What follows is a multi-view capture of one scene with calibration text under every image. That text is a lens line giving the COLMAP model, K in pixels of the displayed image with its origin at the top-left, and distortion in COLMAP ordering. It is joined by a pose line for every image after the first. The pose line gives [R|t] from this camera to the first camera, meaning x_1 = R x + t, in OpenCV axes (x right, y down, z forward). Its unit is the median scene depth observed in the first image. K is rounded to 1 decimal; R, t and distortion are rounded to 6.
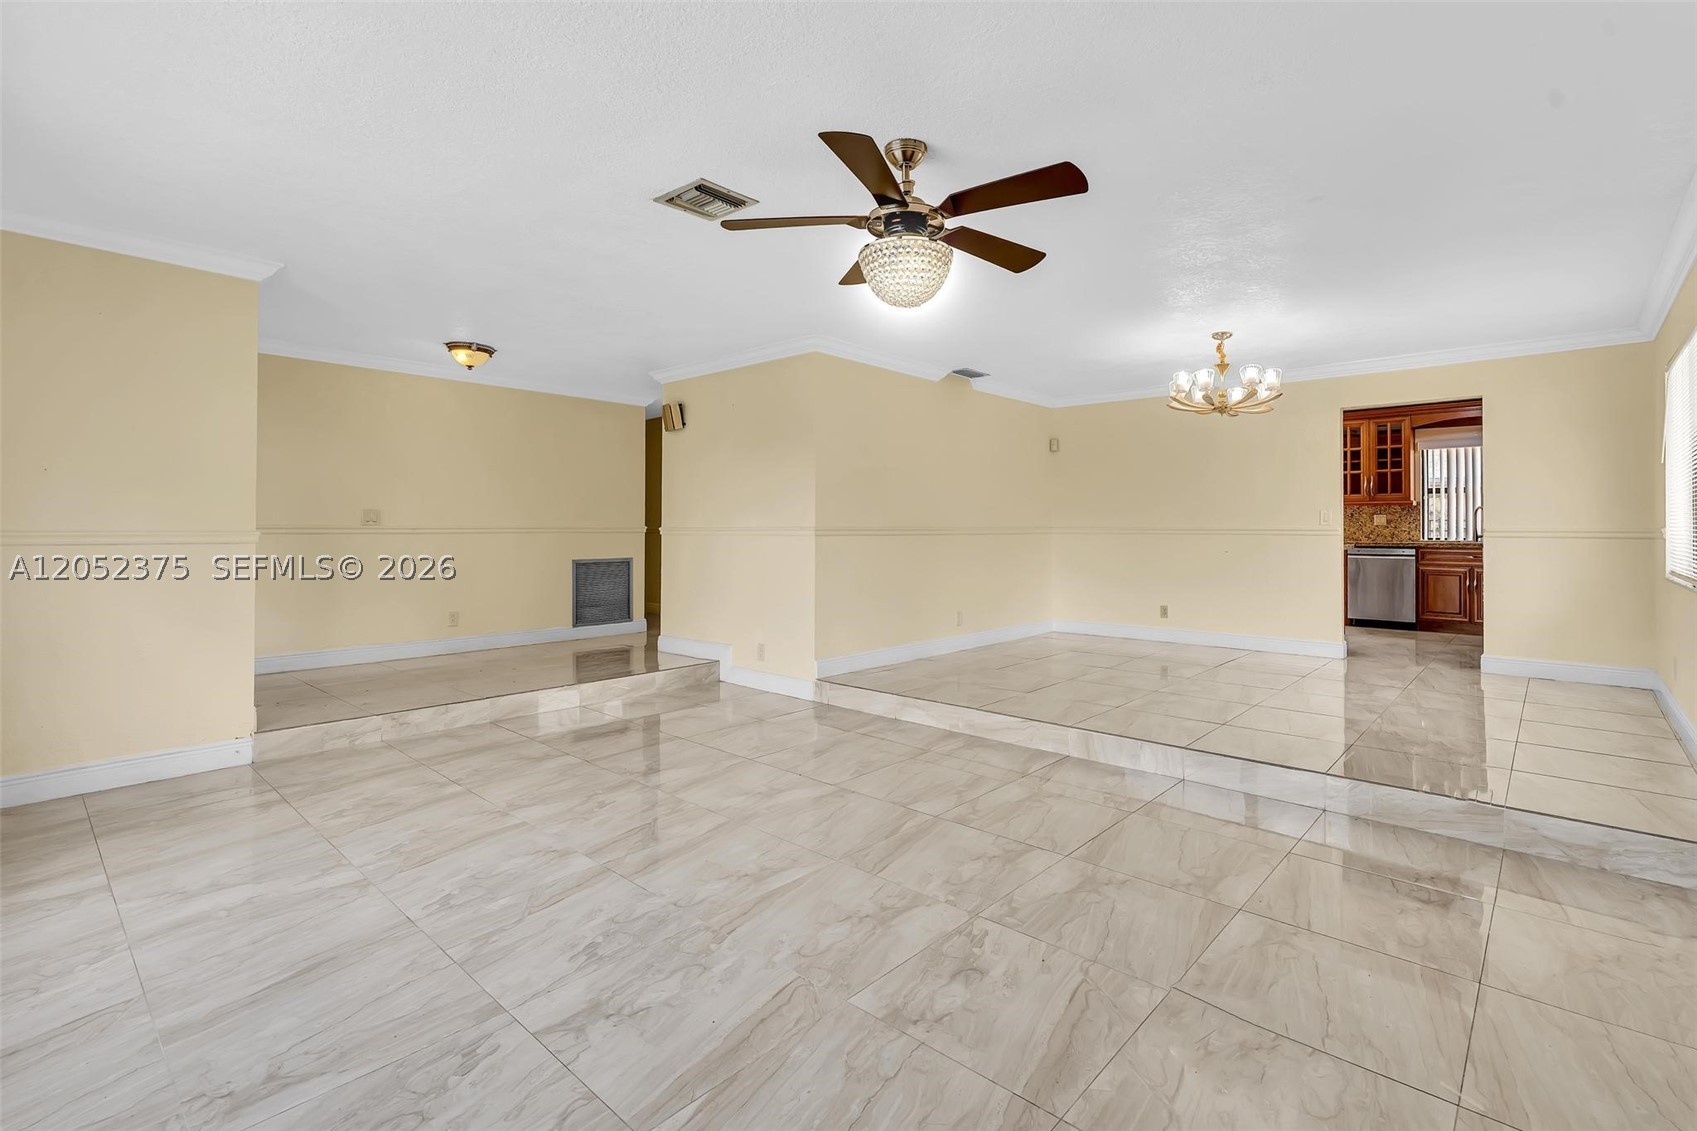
lens RADIAL K [[779.7, 0, 853.0], [0, 779.7, 523.1], [0, 0, 1]] dist [-0.000849, 0.000322]
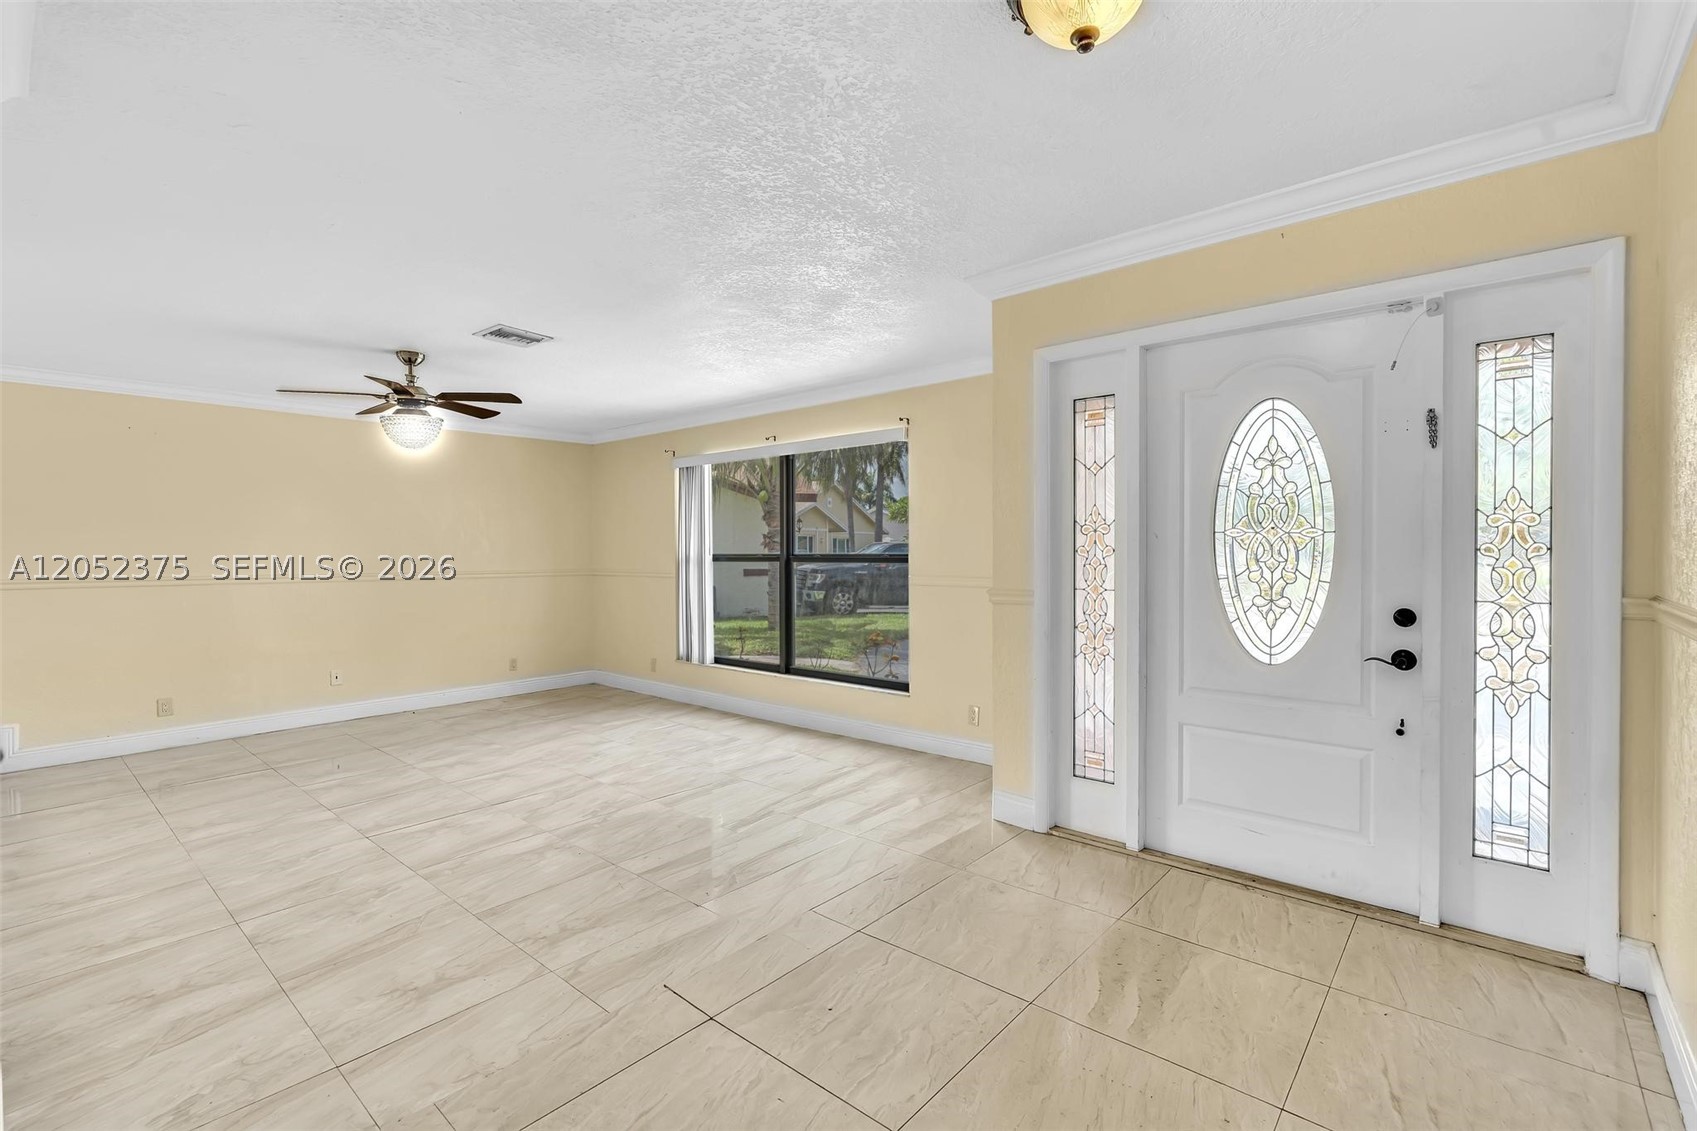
lens RADIAL K [[756.5, 0, 851.7], [0, 756.5, 560.7], [0, 0, 1]] dist [-0.004133, 0.001814]
pose [[-0.999634, 0.002655, -0.026924, -0.657486], [0.002580, 0.999993, 0.002809, -0.028158], [0.026931, 0.002738, -0.999634, 2.075563]]
